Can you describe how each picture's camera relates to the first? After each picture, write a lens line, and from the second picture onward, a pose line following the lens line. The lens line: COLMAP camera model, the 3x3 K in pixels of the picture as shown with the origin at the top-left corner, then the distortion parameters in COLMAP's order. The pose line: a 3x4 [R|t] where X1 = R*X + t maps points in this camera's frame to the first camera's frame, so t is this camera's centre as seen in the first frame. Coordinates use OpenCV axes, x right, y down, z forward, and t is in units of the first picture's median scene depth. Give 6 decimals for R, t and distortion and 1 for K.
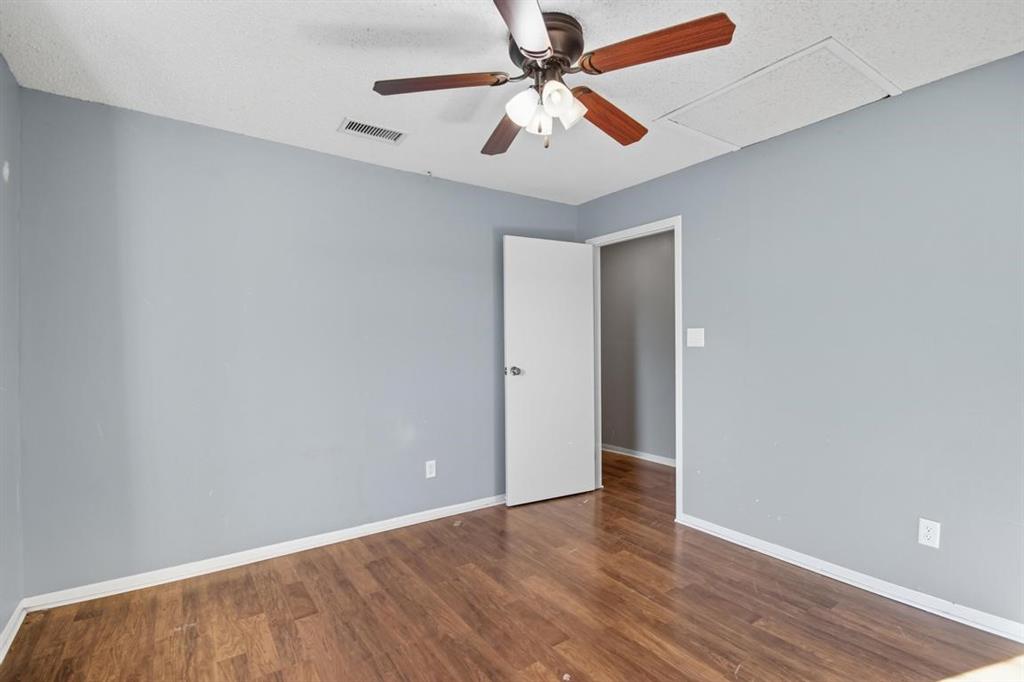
lens RADIAL K [[480.8, 0, 508.6], [0, 480.8, 344.4], [0, 0, 1]] dist [0.004014, -0.012051]
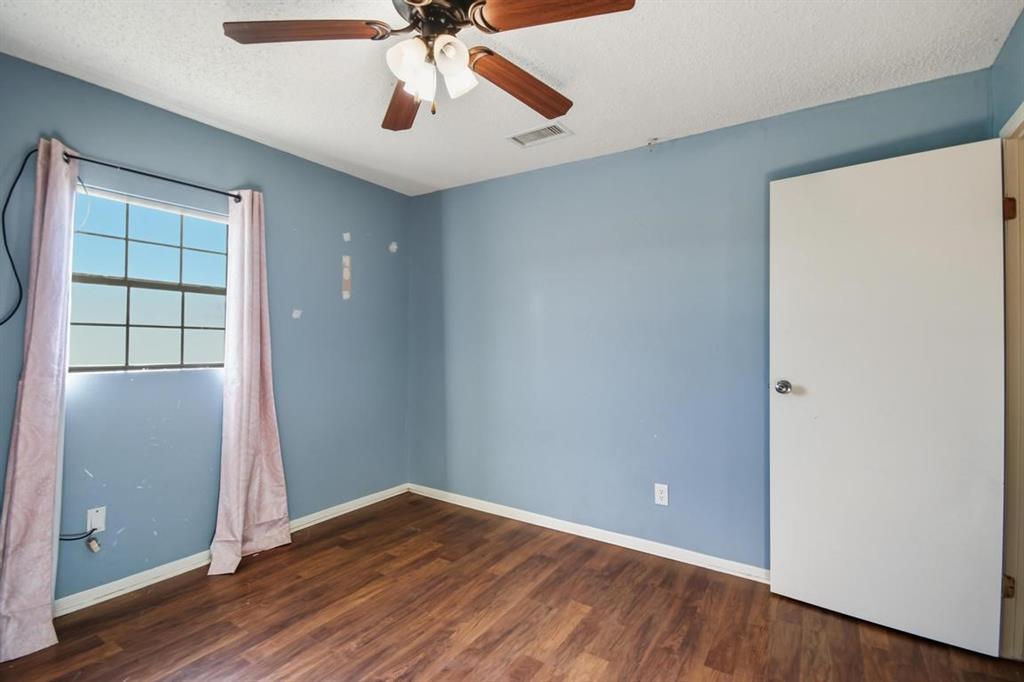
lens RADIAL K [[480.8, 0, 507.9], [0, 480.8, 337.1], [0, 0, 1]] dist [0.004014, -0.012051]
pose [[0.350590, -0.001621, -0.936528, 0.555310], [-0.011374, 0.999917, -0.005989, -0.003782], [0.936460, 0.012752, 0.350543, 0.487084]]
